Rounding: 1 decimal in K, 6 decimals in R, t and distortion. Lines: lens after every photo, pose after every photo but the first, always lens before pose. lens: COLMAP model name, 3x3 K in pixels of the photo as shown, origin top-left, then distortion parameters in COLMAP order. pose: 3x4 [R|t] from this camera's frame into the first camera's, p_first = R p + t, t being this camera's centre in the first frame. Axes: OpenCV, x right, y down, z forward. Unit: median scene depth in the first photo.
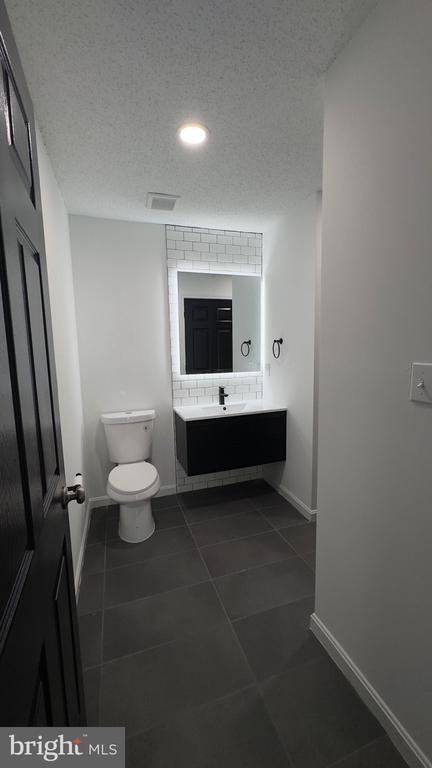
lens RADIAL K [[307.5, 0, 216.0], [0, 307.5, 384.0], [0, 0, 1]] dist [-0.001862, 0.000030]
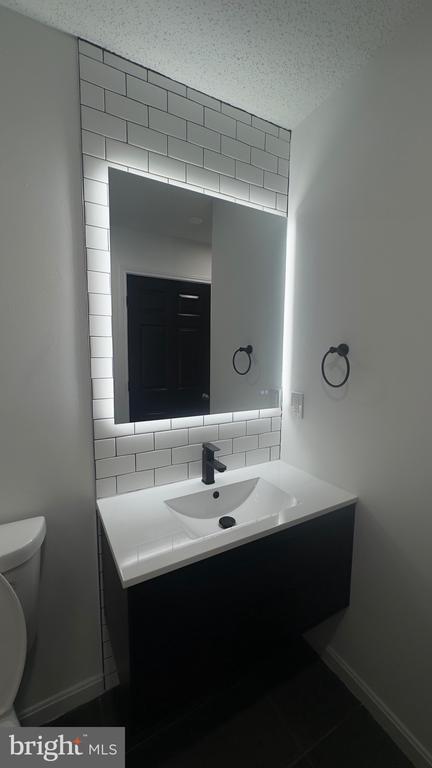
lens RADIAL K [[307.5, 0, 216.0], [0, 307.5, 384.0], [0, 0, 1]] dist [-0.001862, 0.000030]
pose [[0.983875, 0.008388, 0.178661, -0.054827], [-0.005867, 0.999876, -0.014630, -0.077420], [-0.178761, 0.013346, 0.983802, 0.557752]]
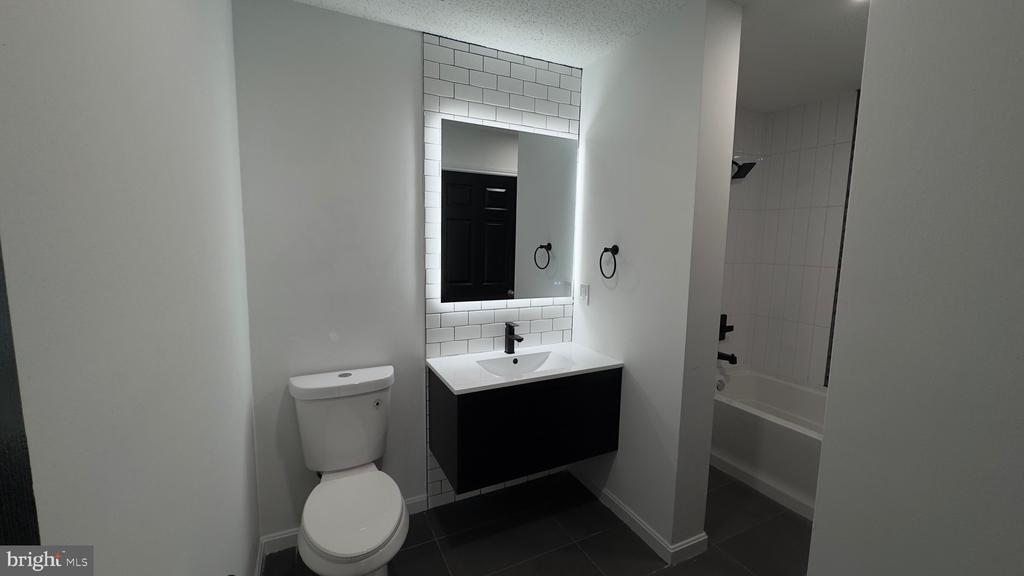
lens RADIAL K [[410.0, 0, 512.0], [0, 410.0, 288.0], [0, 0, 1]] dist [-0.001862, 0.000030]
pose [[0.989942, 0.023066, 0.139579, -0.090839], [-0.022139, 0.999721, -0.008189, -0.052610], [-0.139729, 0.005016, 0.990177, 0.233202]]
